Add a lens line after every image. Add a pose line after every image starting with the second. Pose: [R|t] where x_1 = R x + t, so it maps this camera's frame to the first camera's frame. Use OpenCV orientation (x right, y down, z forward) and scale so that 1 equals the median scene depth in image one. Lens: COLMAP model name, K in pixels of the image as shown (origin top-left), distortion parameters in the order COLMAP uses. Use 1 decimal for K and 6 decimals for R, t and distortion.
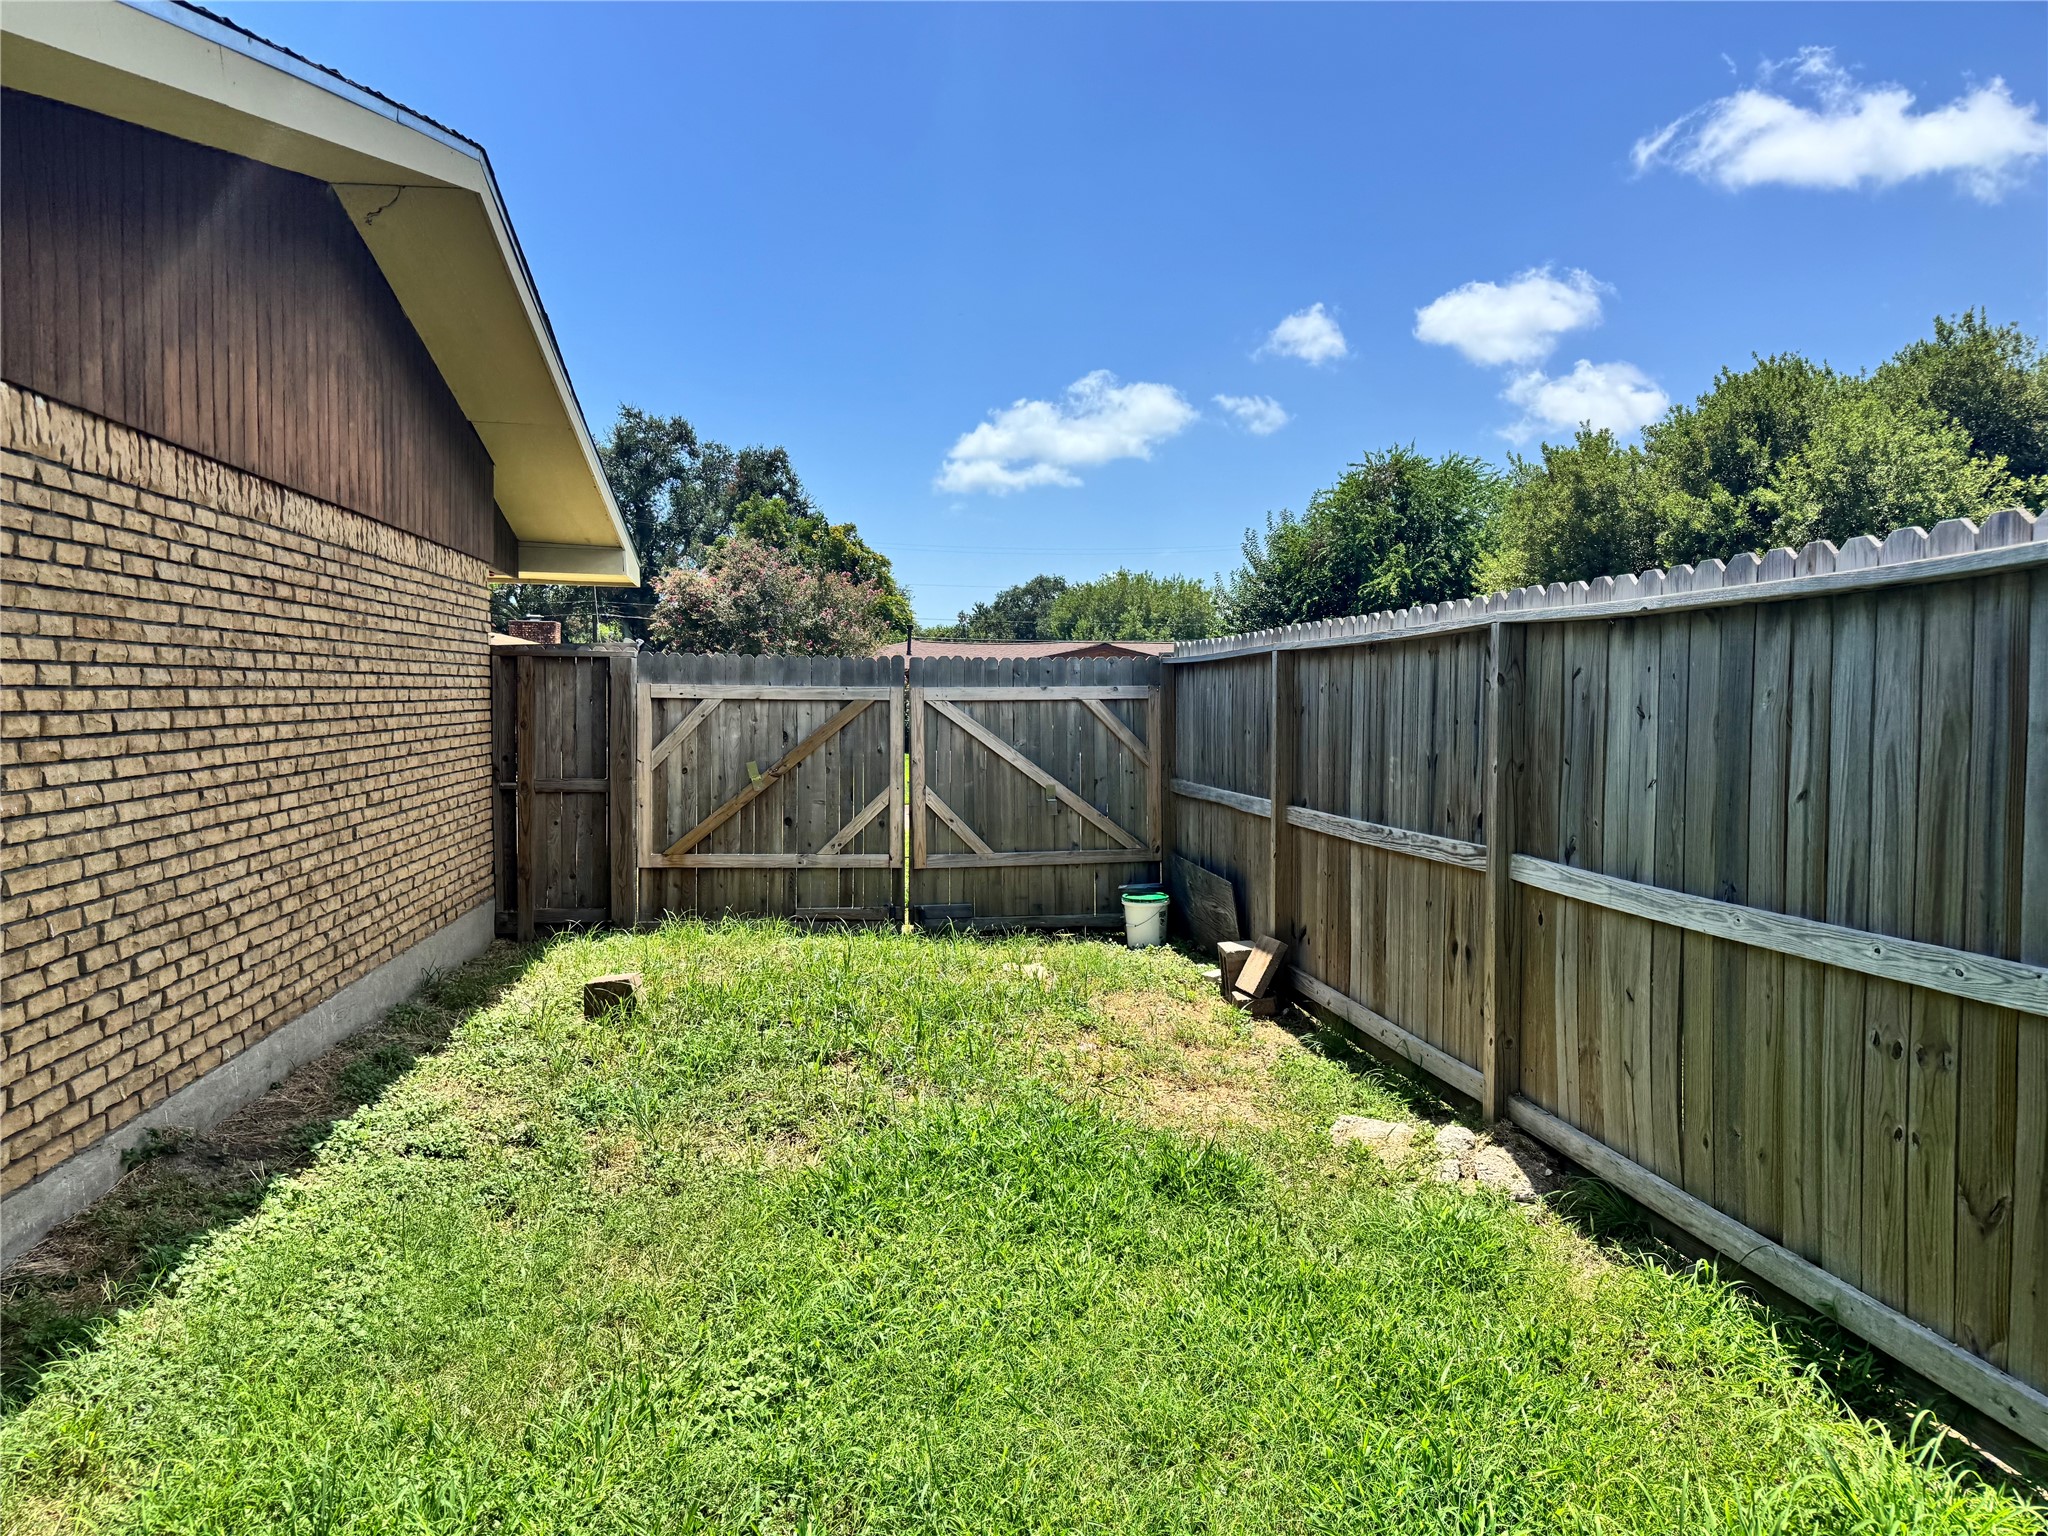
lens RADIAL K [[1433.0, 0, 1027.6], [0, 1433.0, 781.9], [0, 0, 1]] dist [0.023572, -0.026306]
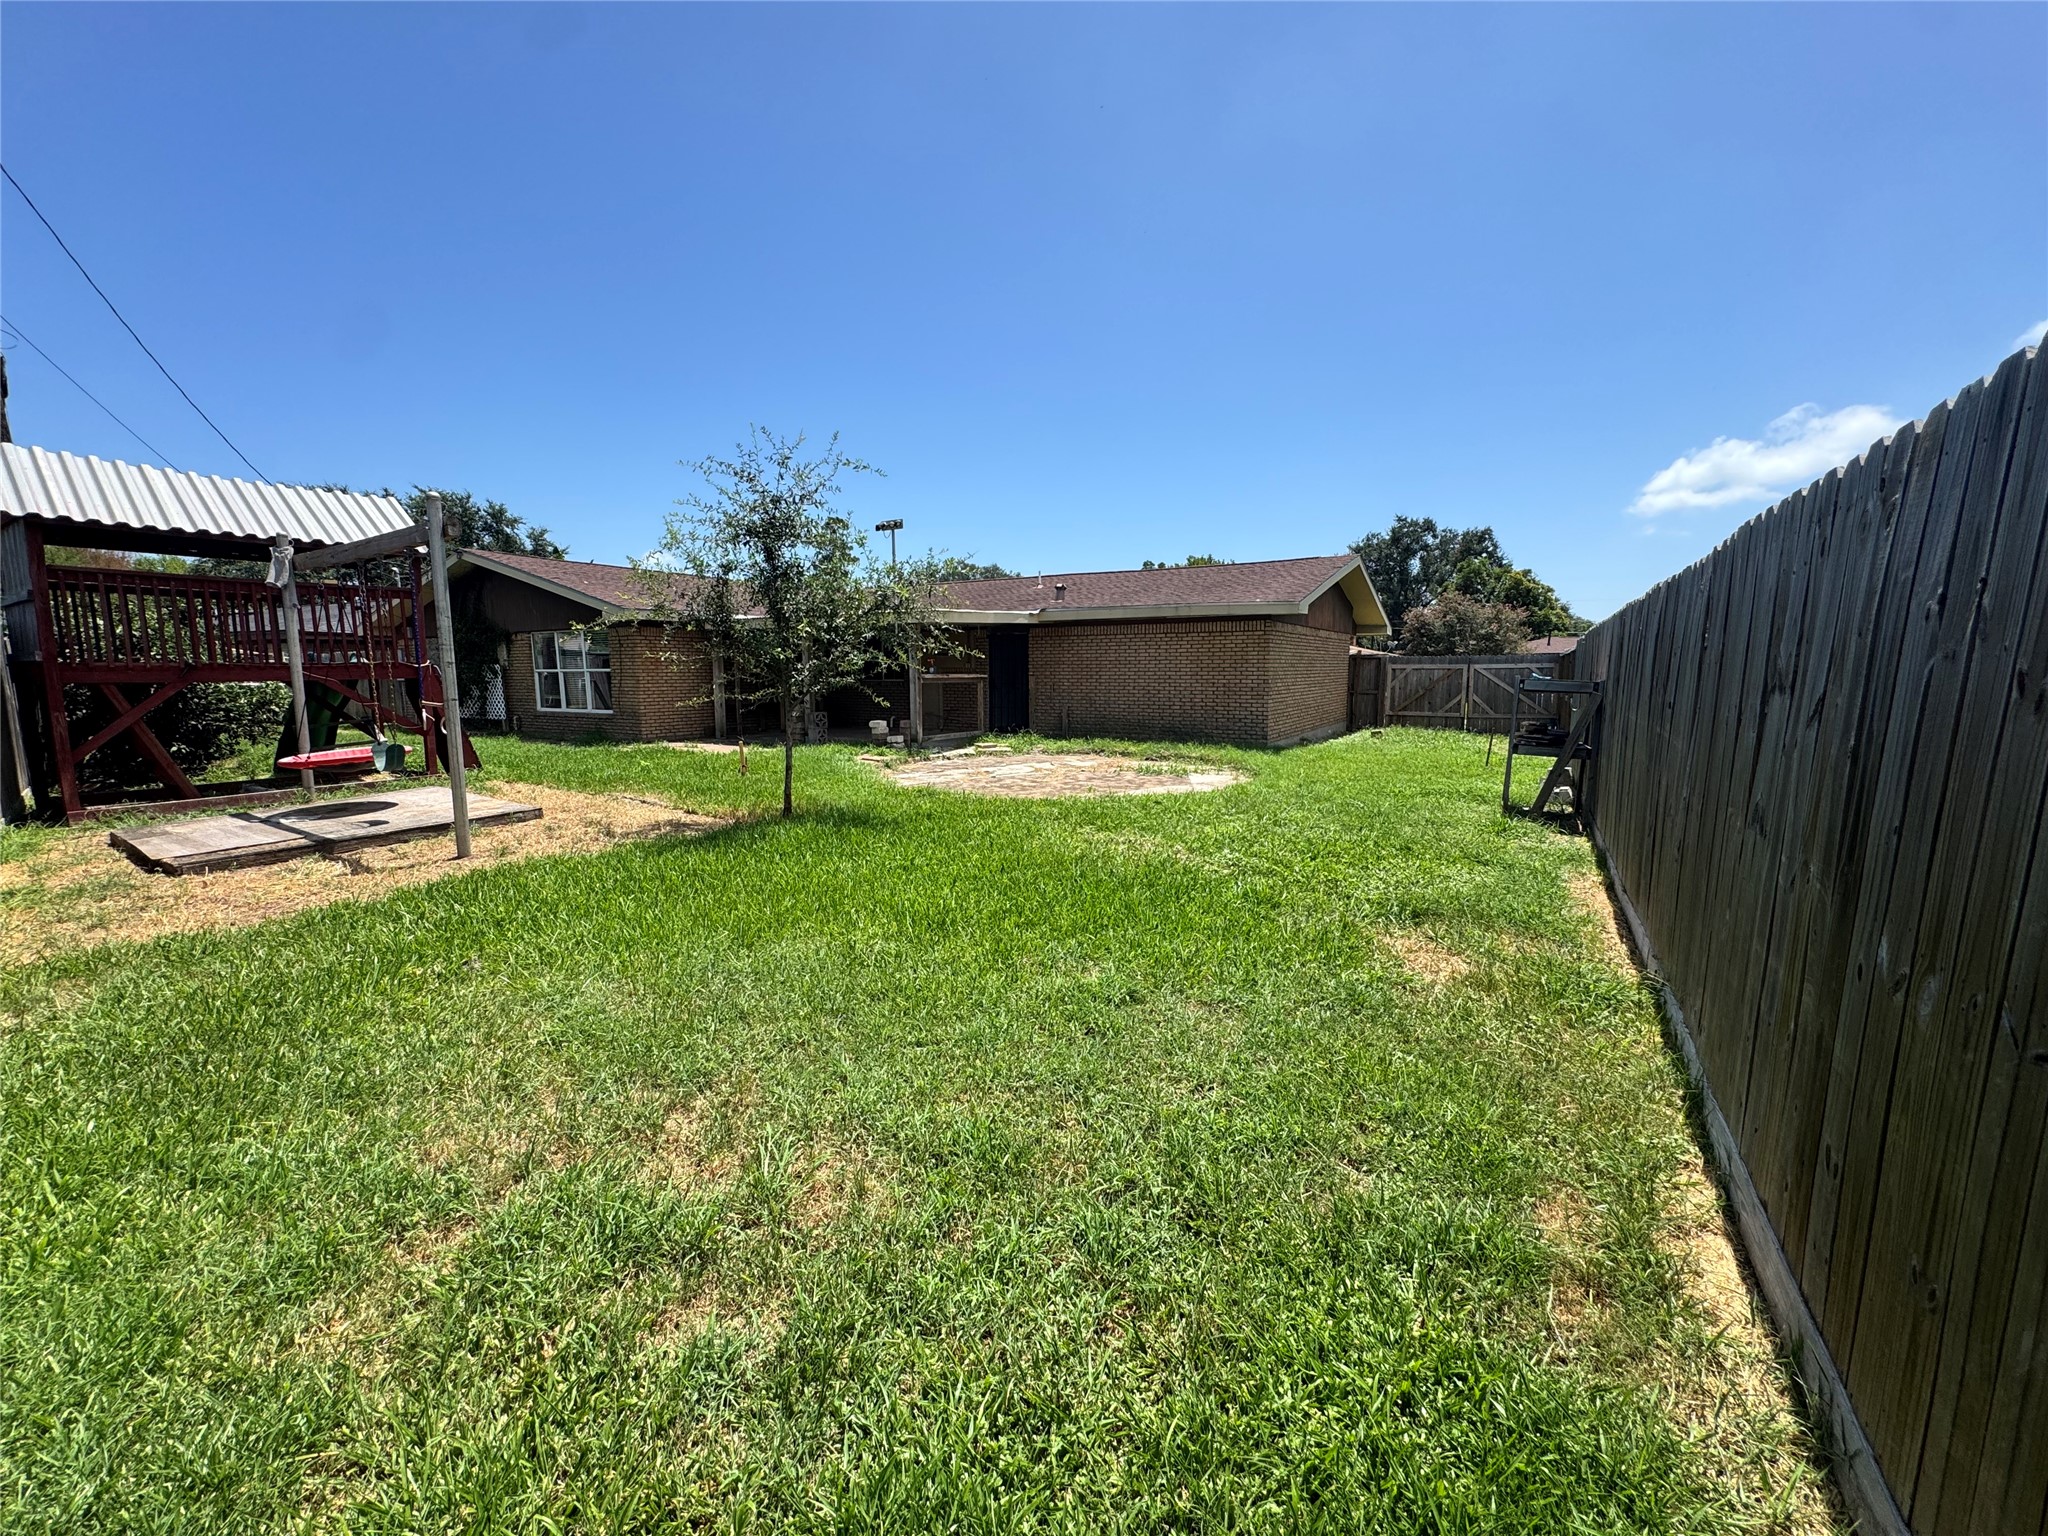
lens RADIAL K [[814.6, 0, 1024.8], [0, 814.6, 770.8], [0, 0, 1]] dist [-0.001736, 0.000030]
pose [[0.770724, 0.069521, -0.633365, 0.090995], [-0.028563, 0.996800, 0.074655, 0.018905], [0.636529, -0.039448, 0.770244, -0.313392]]
